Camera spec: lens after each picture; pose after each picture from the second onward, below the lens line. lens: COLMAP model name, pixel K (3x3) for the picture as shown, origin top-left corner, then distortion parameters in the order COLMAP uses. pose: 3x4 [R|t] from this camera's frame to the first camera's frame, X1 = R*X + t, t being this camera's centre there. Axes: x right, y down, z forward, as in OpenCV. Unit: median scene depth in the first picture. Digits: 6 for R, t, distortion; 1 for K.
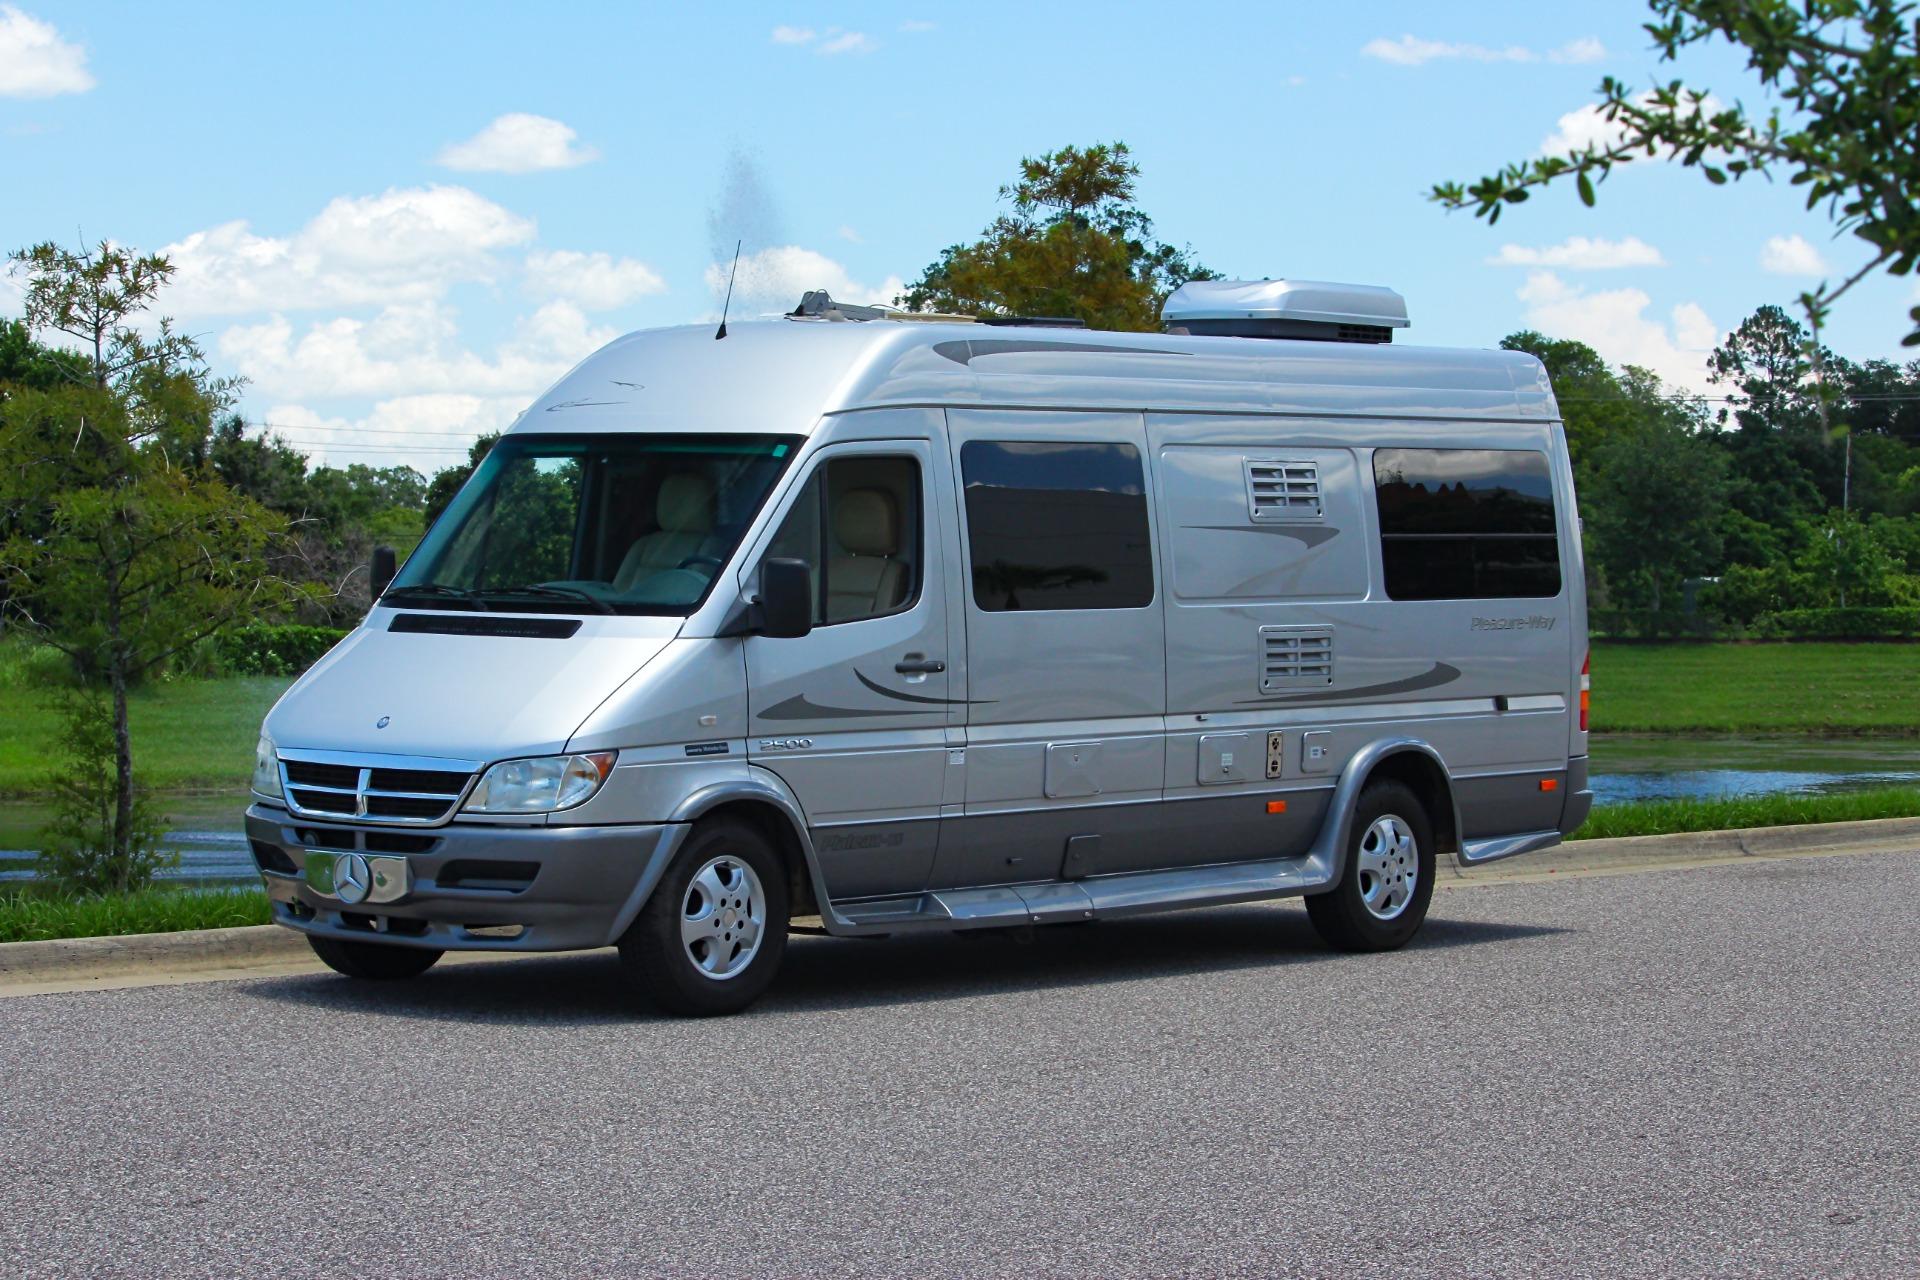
lens RADIAL K [[4984.4, 0, 1047.6], [0, 4984.4, 634.8], [0, 0, 1]] dist [-0.408605, -0.597334]
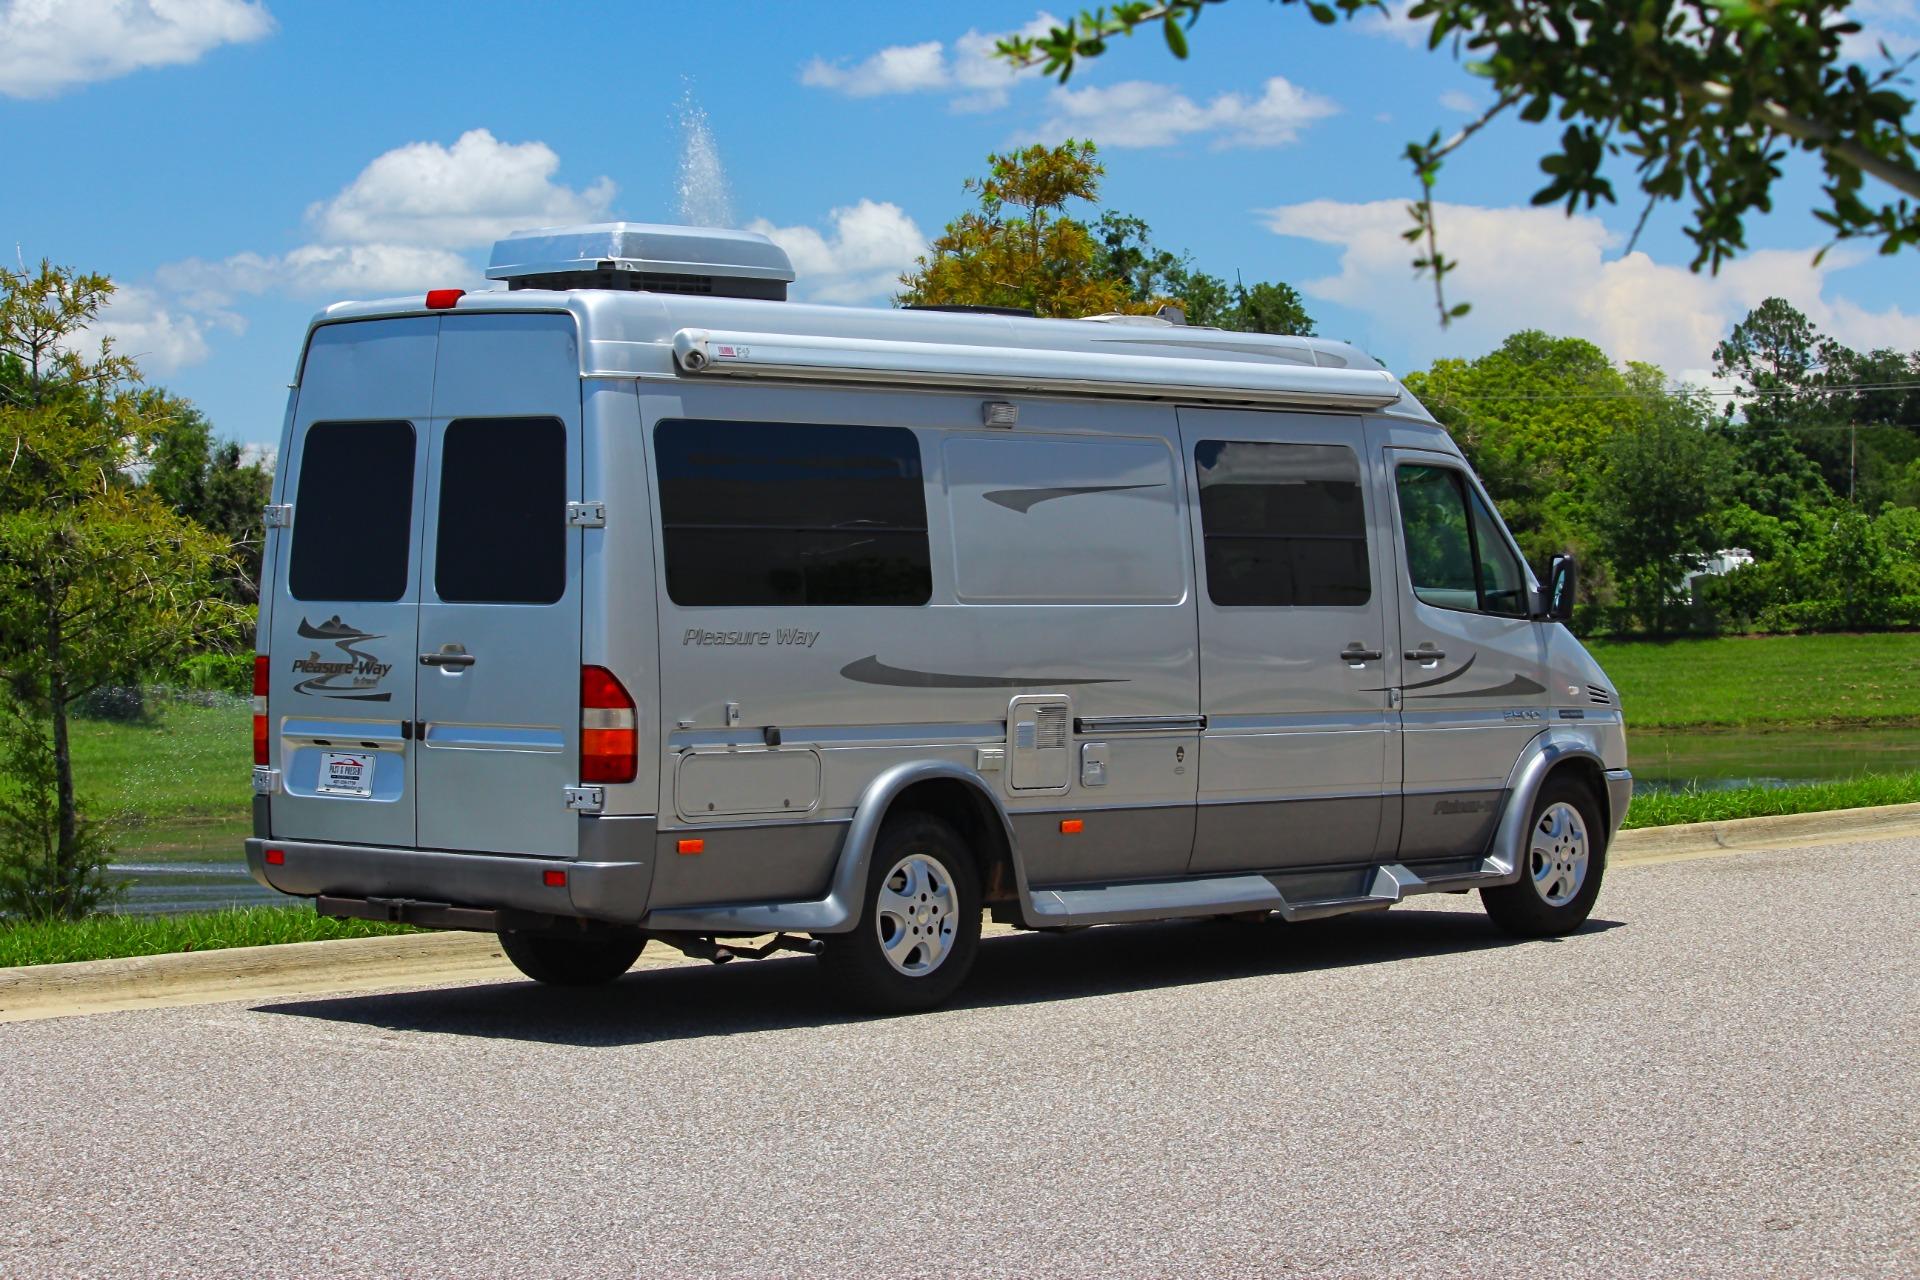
lens RADIAL K [[4982.2, 0, 960.8], [0, 4982.2, 564.1], [0, 0, 1]] dist [-0.421800, -0.325073]
pose [[0.999514, -0.023409, -0.020569, 0.017246], [0.023060, 0.999589, -0.017037, 0.002216], [0.020959, 0.016554, 0.999643, 0.030313]]
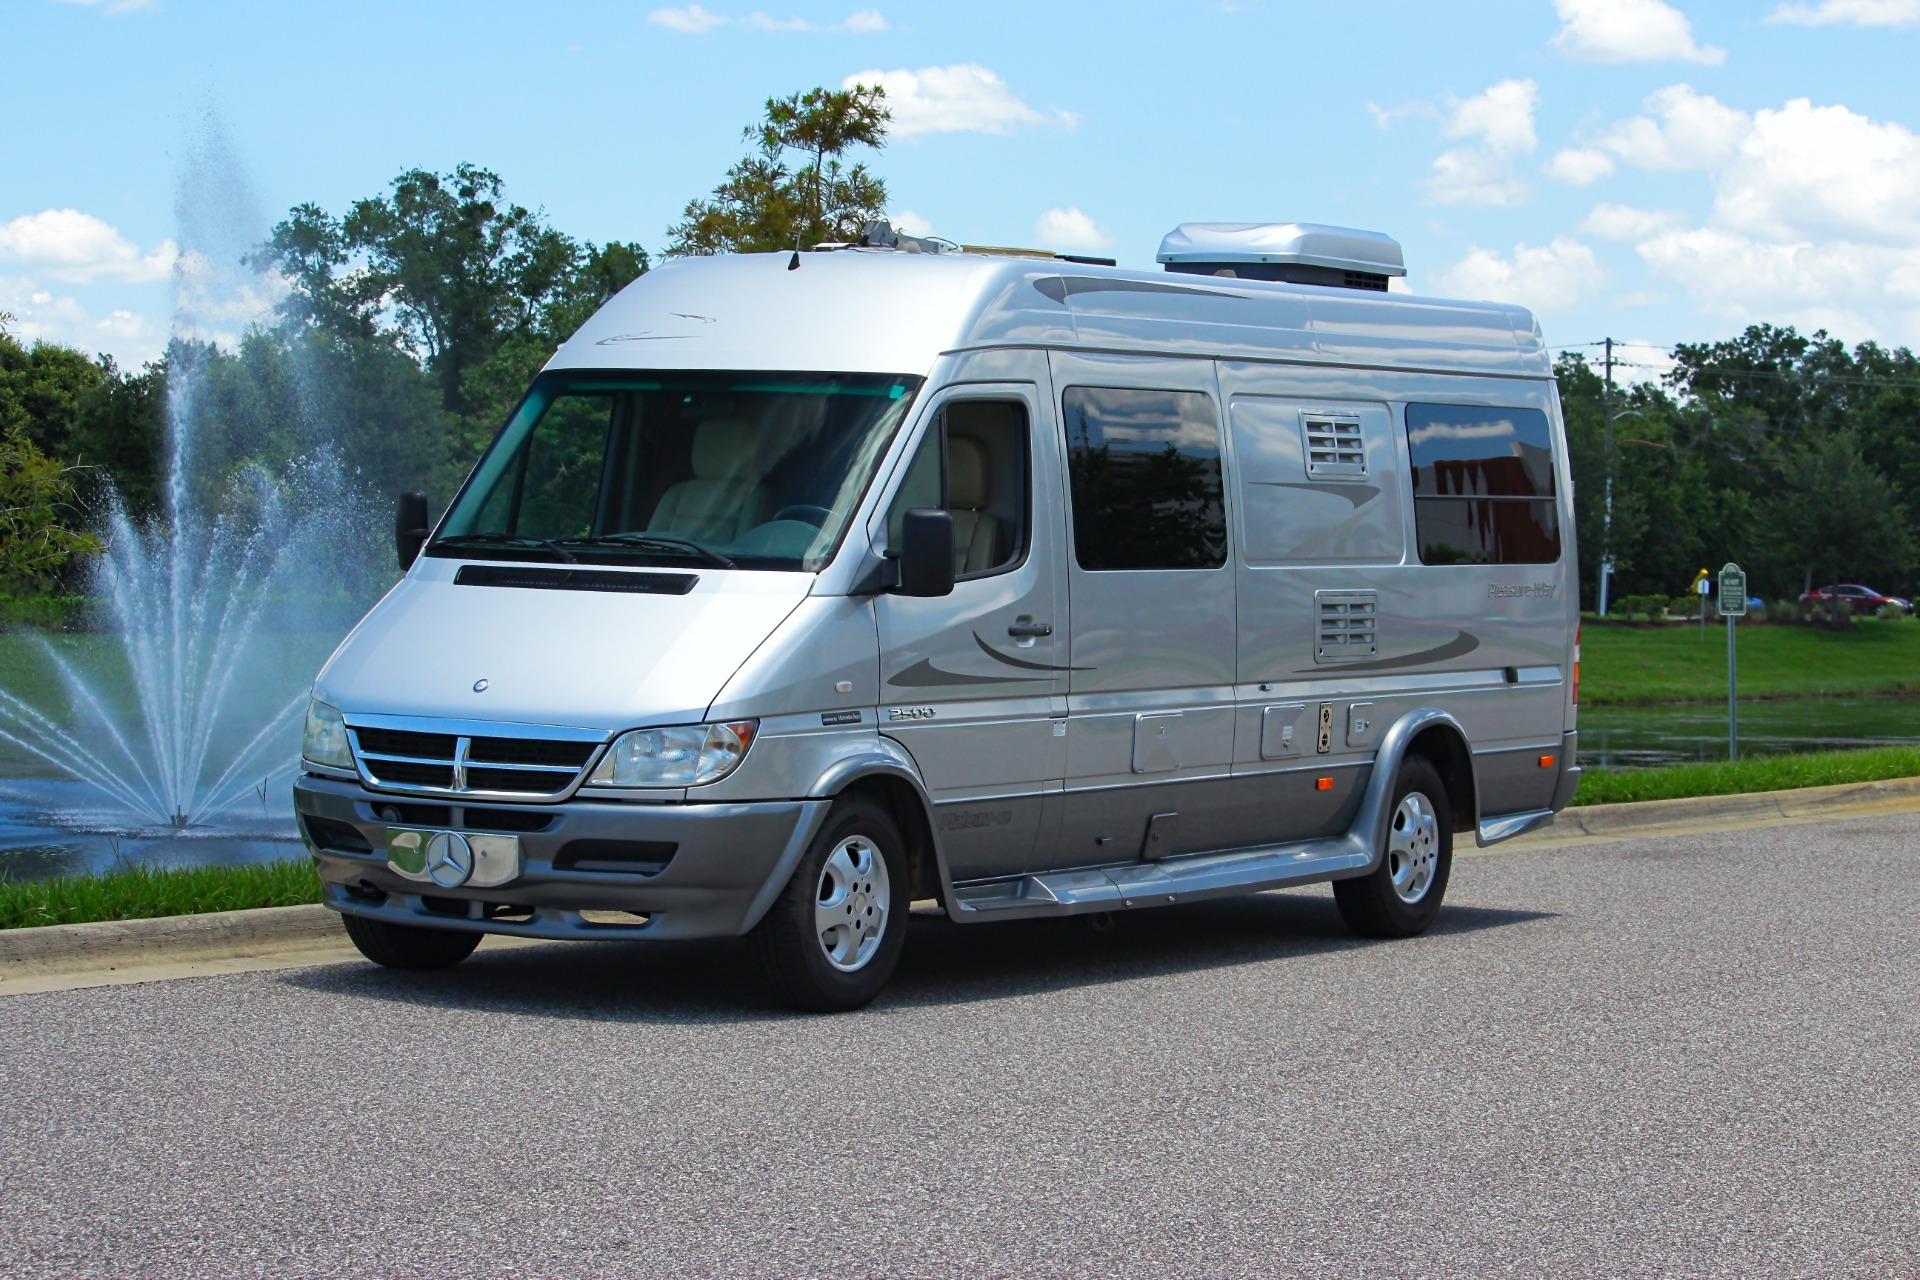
lens RADIAL K [[4984.4, 0, 1047.6], [0, 4984.4, 634.8], [0, 0, 1]] dist [-0.408605, -0.597334]
pose [[0.988645, 0.010172, 0.149928, -0.151111], [-0.011119, 0.999923, 0.005482, 0.002117], [-0.149861, -0.007087, 0.988682, 0.084256]]
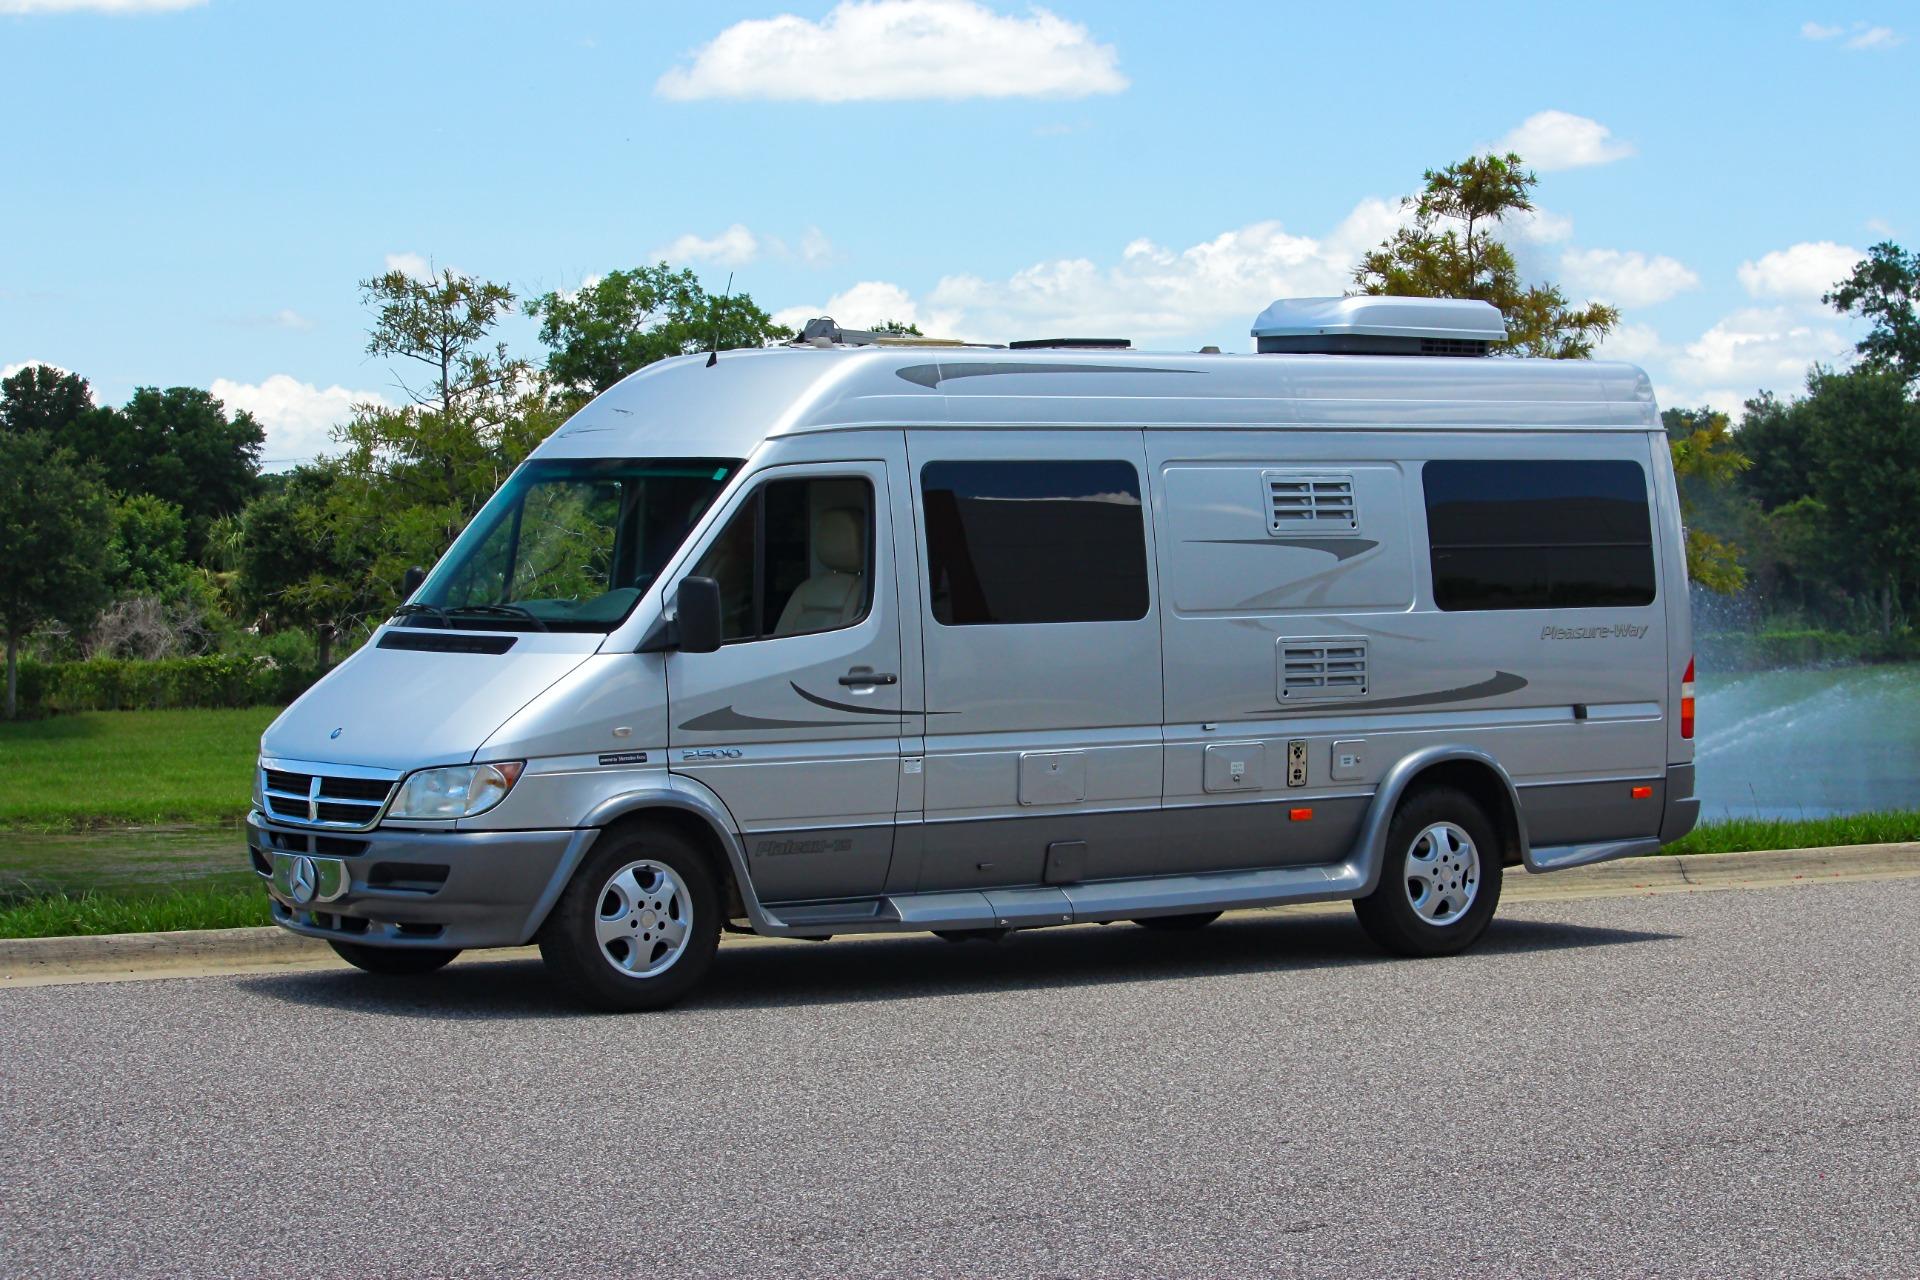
lens RADIAL K [[4997.2, 0, 1113.3], [0, 4997.2, 682.1], [0, 0, 1]] dist [-0.435238, -1.177689]
pose [[0.979845, -0.002752, -0.199741, 0.219534], [0.004769, 0.999942, 0.009613, -0.002639], [0.199703, -0.010372, 0.979802, -0.011135]]
